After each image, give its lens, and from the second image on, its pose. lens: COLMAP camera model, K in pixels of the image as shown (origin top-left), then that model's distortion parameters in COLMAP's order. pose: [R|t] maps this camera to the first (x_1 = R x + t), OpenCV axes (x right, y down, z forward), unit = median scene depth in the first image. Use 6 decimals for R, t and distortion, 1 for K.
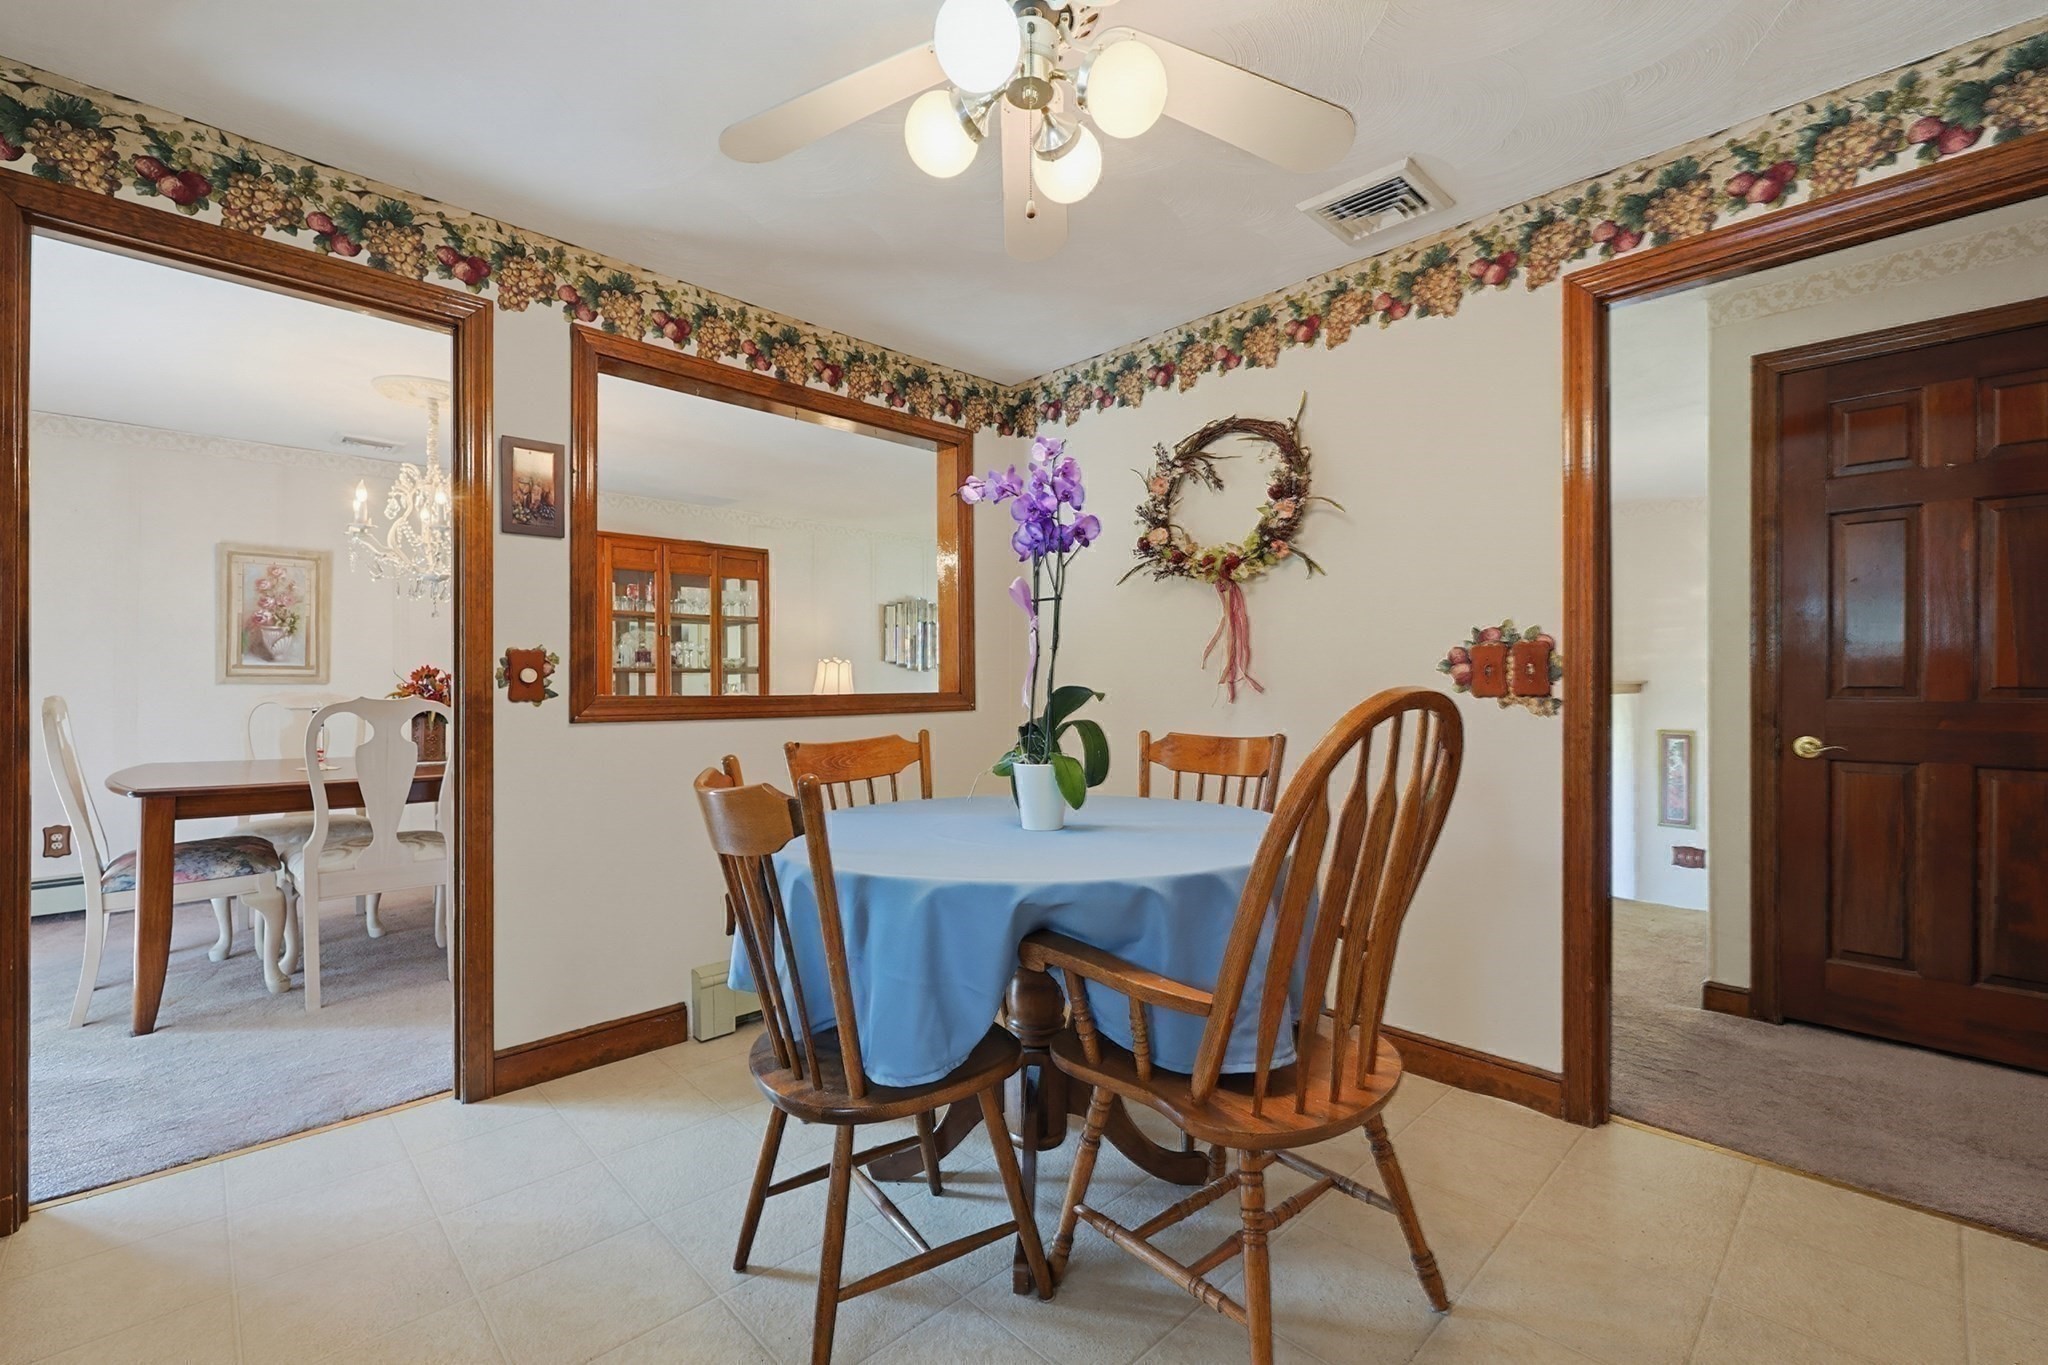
lens RADIAL K [[875.8, 0, 1009.1], [0, 875.8, 677.3], [0, 0, 1]] dist [0.000474, 0.000731]
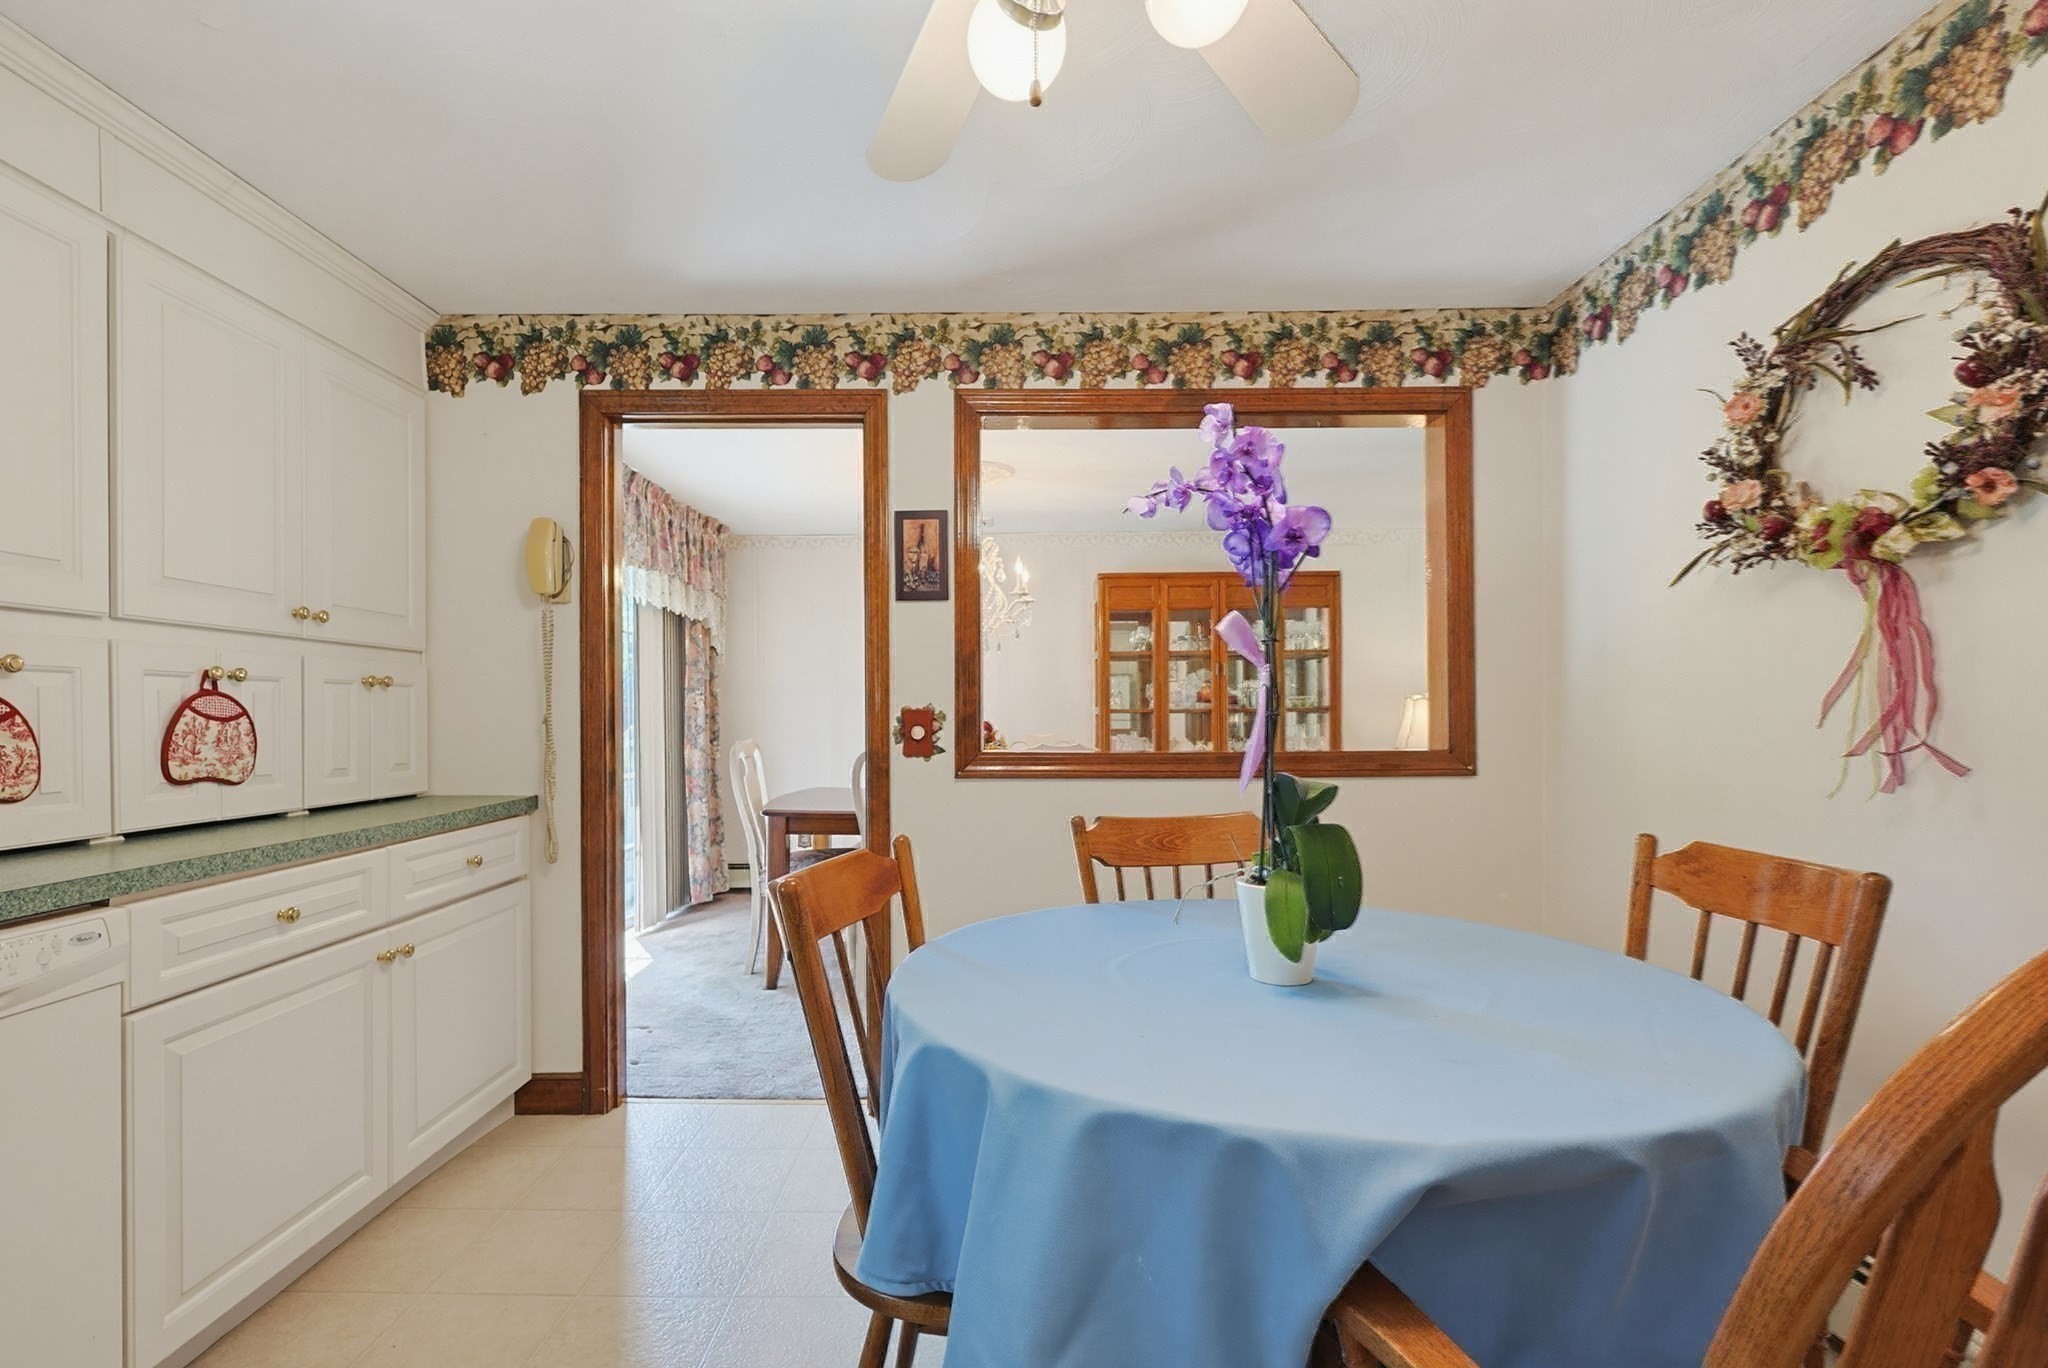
lens RADIAL K [[918.0, 0, 985.8], [0, 918.0, 719.2], [0, 0, 1]] dist [-0.000427, 0.000303]
pose [[0.711661, 0.001252, -0.702522, 0.246705], [0.008443, 0.999911, 0.010334, -0.024316], [0.702472, -0.013285, 0.711587, 0.219742]]
